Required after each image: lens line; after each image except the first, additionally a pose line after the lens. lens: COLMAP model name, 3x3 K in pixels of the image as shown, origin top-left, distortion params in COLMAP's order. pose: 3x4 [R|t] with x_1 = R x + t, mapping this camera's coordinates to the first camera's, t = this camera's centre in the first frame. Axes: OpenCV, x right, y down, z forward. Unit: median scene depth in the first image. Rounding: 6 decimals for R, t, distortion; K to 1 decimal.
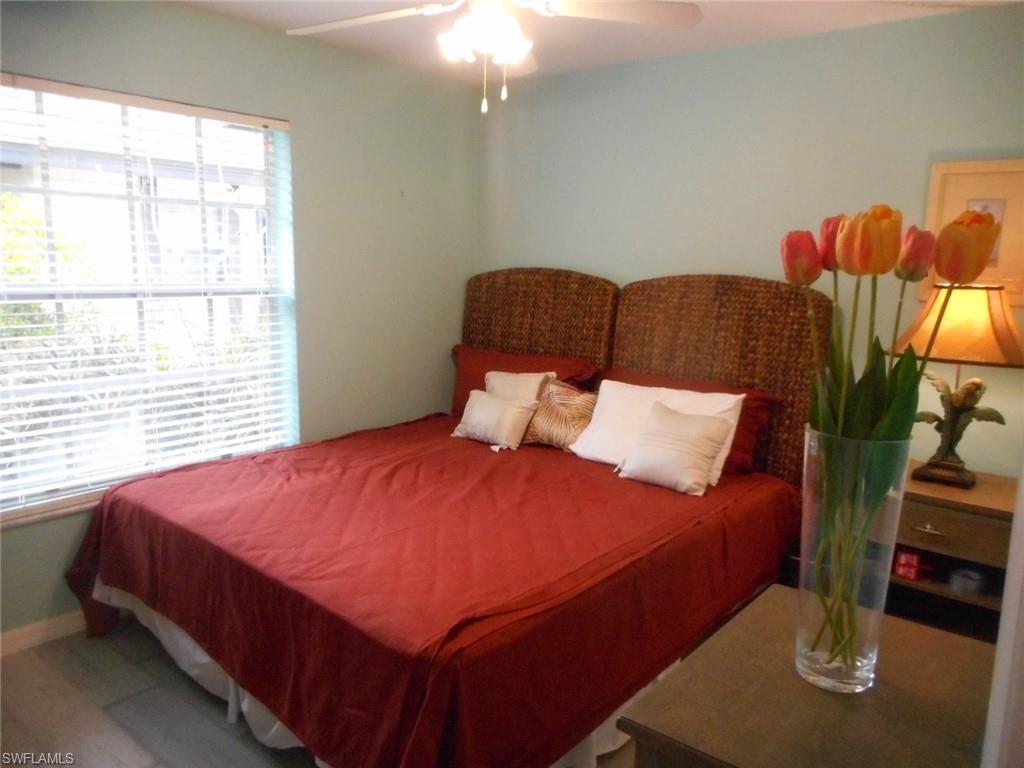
lens RADIAL K [[767.5, 0, 516.5], [0, 767.5, 383.3], [0, 0, 1]] dist [-0.003707, -0.001298]
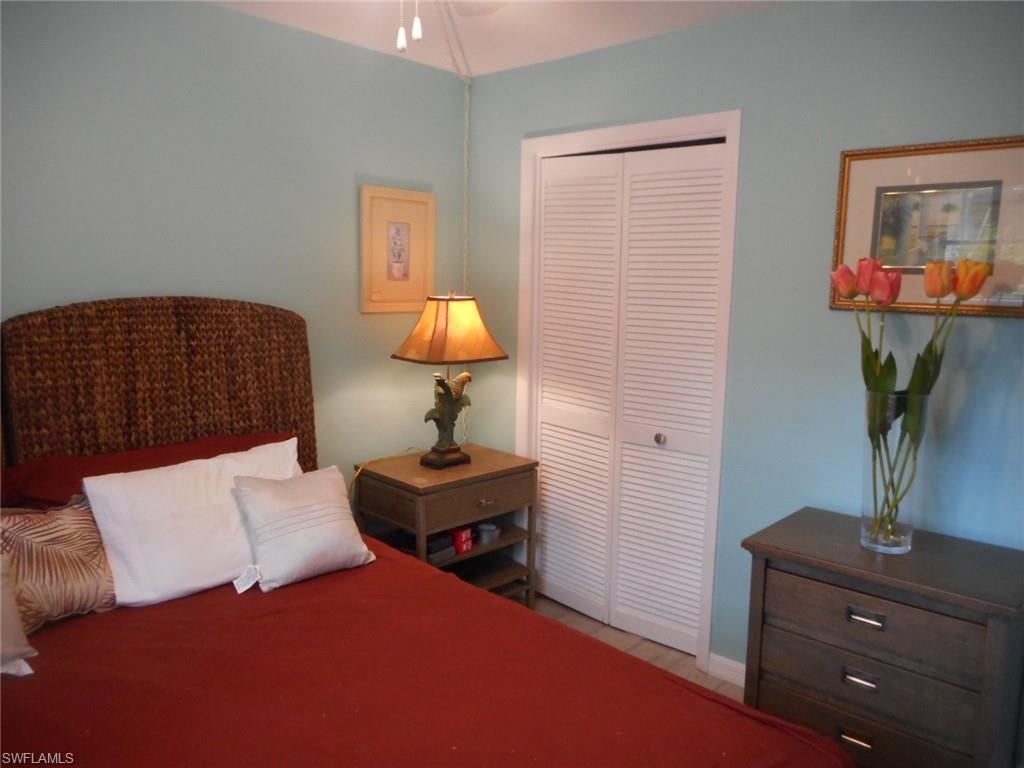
lens RADIAL K [[767.5, 0, 516.5], [0, 767.5, 383.3], [0, 0, 1]] dist [-0.003707, -0.001298]
pose [[0.059857, -0.158928, 0.985474, -0.475877], [0.141273, 0.978656, 0.149248, -0.127133], [-0.988159, 0.130288, 0.081032, 0.642504]]
